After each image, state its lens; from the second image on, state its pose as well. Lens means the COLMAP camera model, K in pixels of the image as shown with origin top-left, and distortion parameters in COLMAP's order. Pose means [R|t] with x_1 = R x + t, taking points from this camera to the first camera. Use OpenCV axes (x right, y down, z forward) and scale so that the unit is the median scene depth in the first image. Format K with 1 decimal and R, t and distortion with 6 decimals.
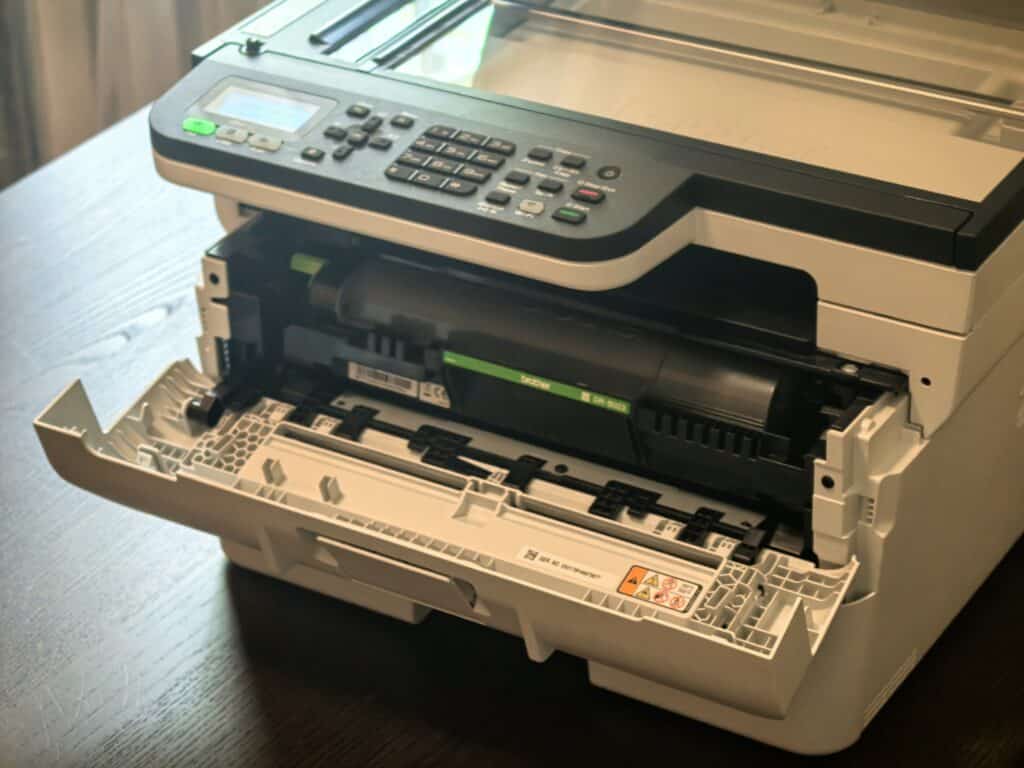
lens RADIAL K [[2873.0, 0, 512.0], [0, 2873.0, 384.0], [0, 0, 1]] dist [0.124155, -2.841853]
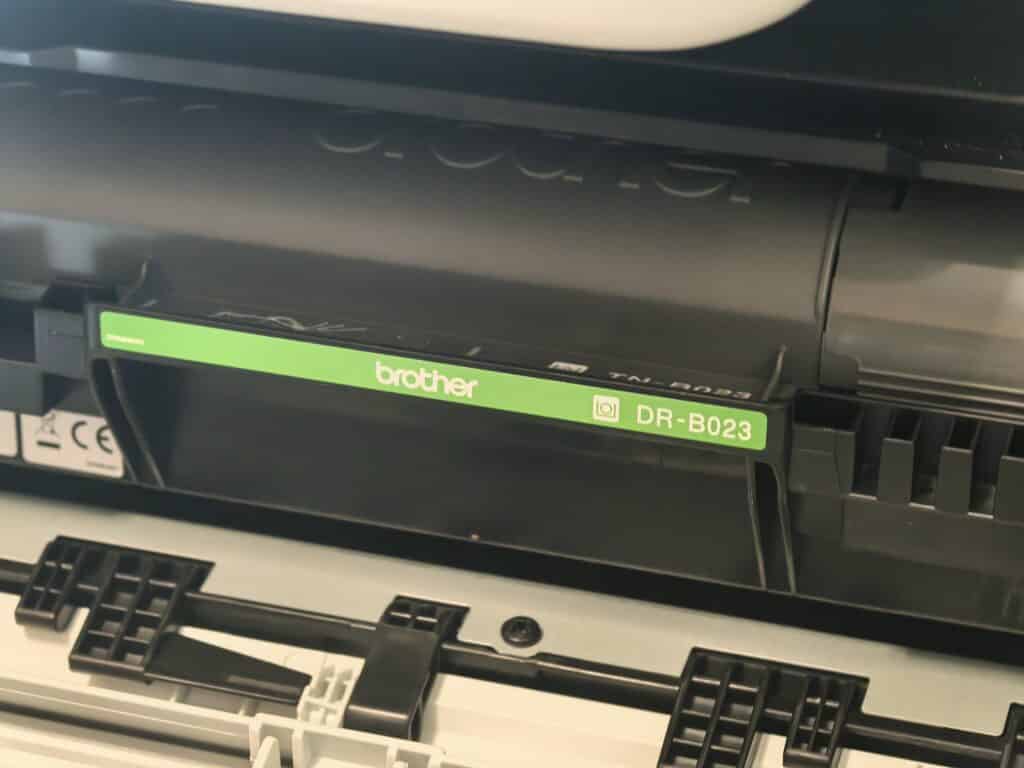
lens RADIAL K [[2873.0, 0, 512.0], [0, 2873.0, 384.0], [0, 0, 1]] dist [0.124155, -2.841853]
pose [[0.970594, -0.137656, 0.197479, -0.043339], [0.125511, 0.989417, 0.072809, -0.021186], [-0.205411, -0.045882, 0.977600, 0.683247]]
